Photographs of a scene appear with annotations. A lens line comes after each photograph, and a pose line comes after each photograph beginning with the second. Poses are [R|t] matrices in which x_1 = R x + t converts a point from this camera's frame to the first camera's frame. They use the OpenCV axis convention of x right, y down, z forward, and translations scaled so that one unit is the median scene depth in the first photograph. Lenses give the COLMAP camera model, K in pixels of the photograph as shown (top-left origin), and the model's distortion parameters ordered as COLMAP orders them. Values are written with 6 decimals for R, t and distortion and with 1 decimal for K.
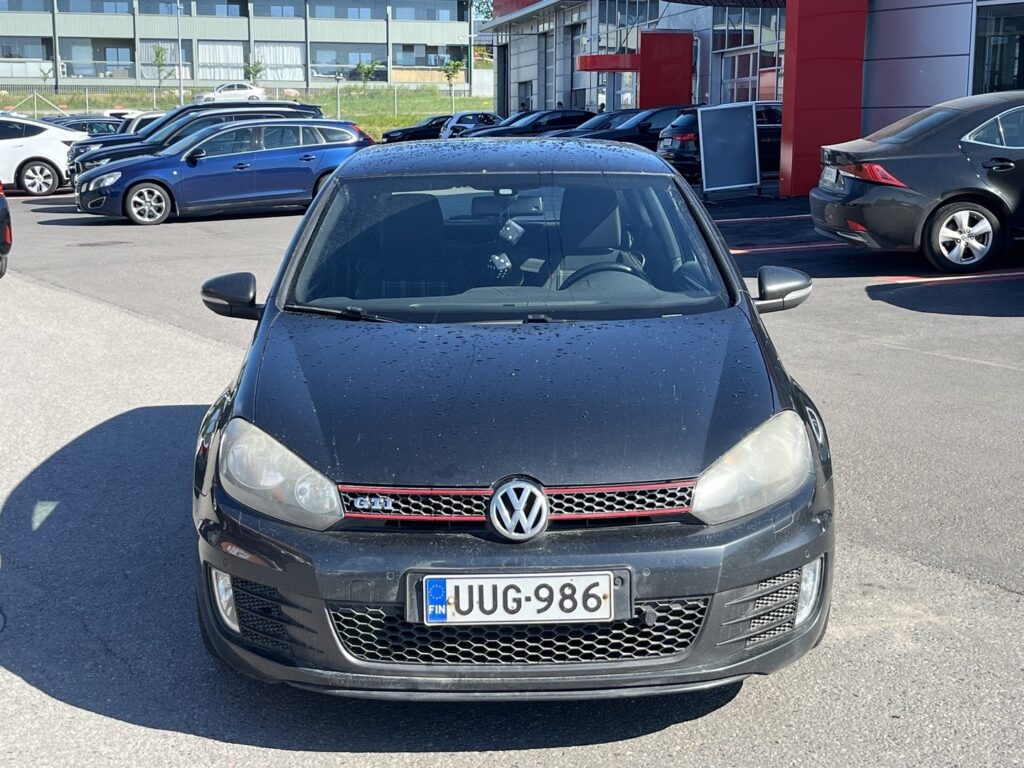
lens RADIAL K [[1475.2, 0, 512.0], [0, 1475.2, 384.0], [0, 0, 1]] dist [0.185032, -0.827305]
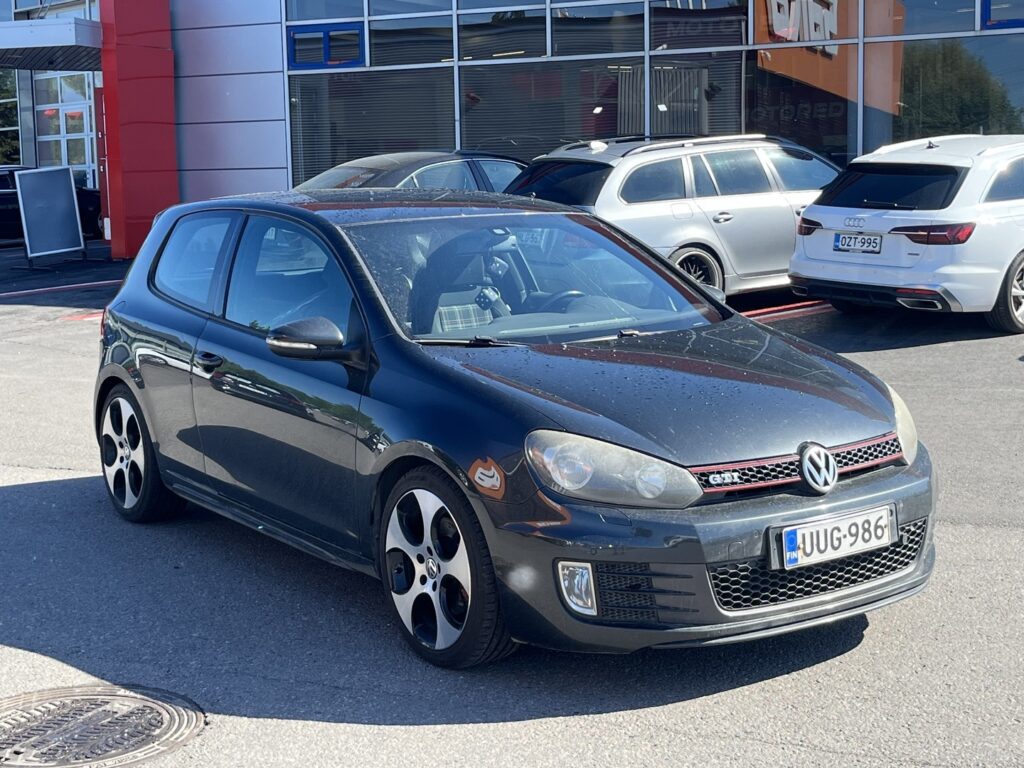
lens RADIAL K [[1503.5, 0, 512.0], [0, 1503.5, 384.0], [0, 0, 1]] dist [0.112583, -0.063538]
pose [[0.831073, -0.089762, 0.548872, -0.901081], [0.115377, 0.993246, -0.012264, -0.000024], [-0.544064, 0.073519, 0.835817, 0.069273]]
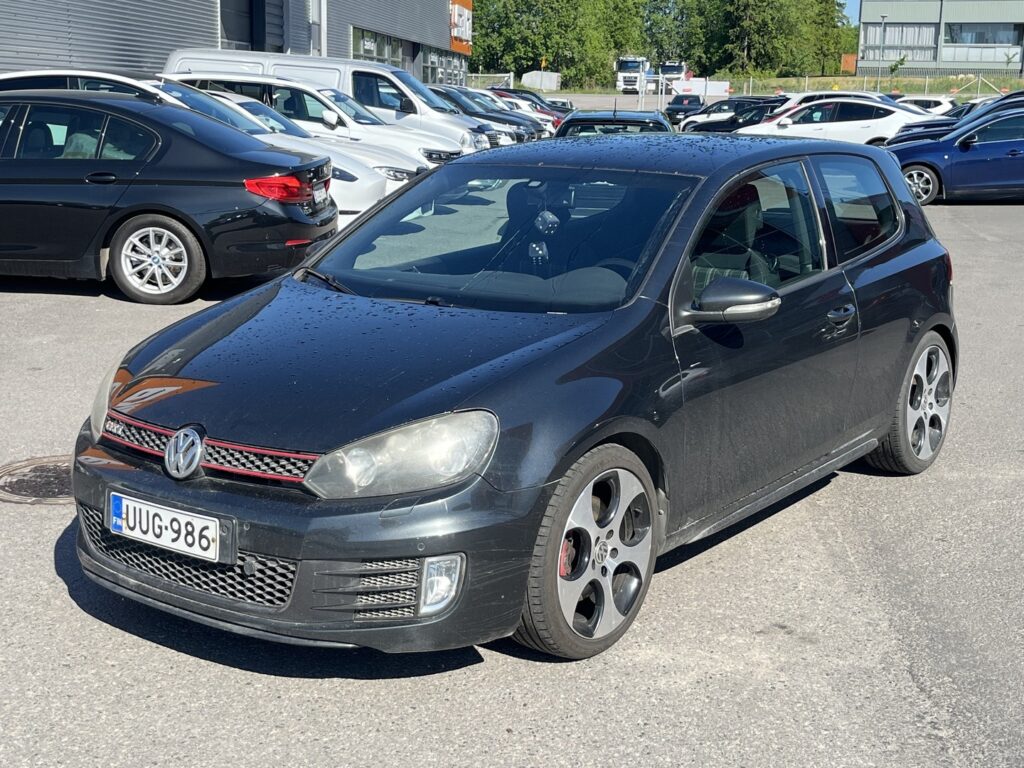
lens RADIAL K [[1380.9, 0, 512.0], [0, 1380.9, 384.0], [0, 0, 1]] dist [0.138350, -0.509783]
pose [[0.790207, 0.142589, -0.596021, 0.849426], [-0.127722, 0.989518, 0.067392, -0.074805], [0.599383, 0.022871, 0.800136, 0.277113]]
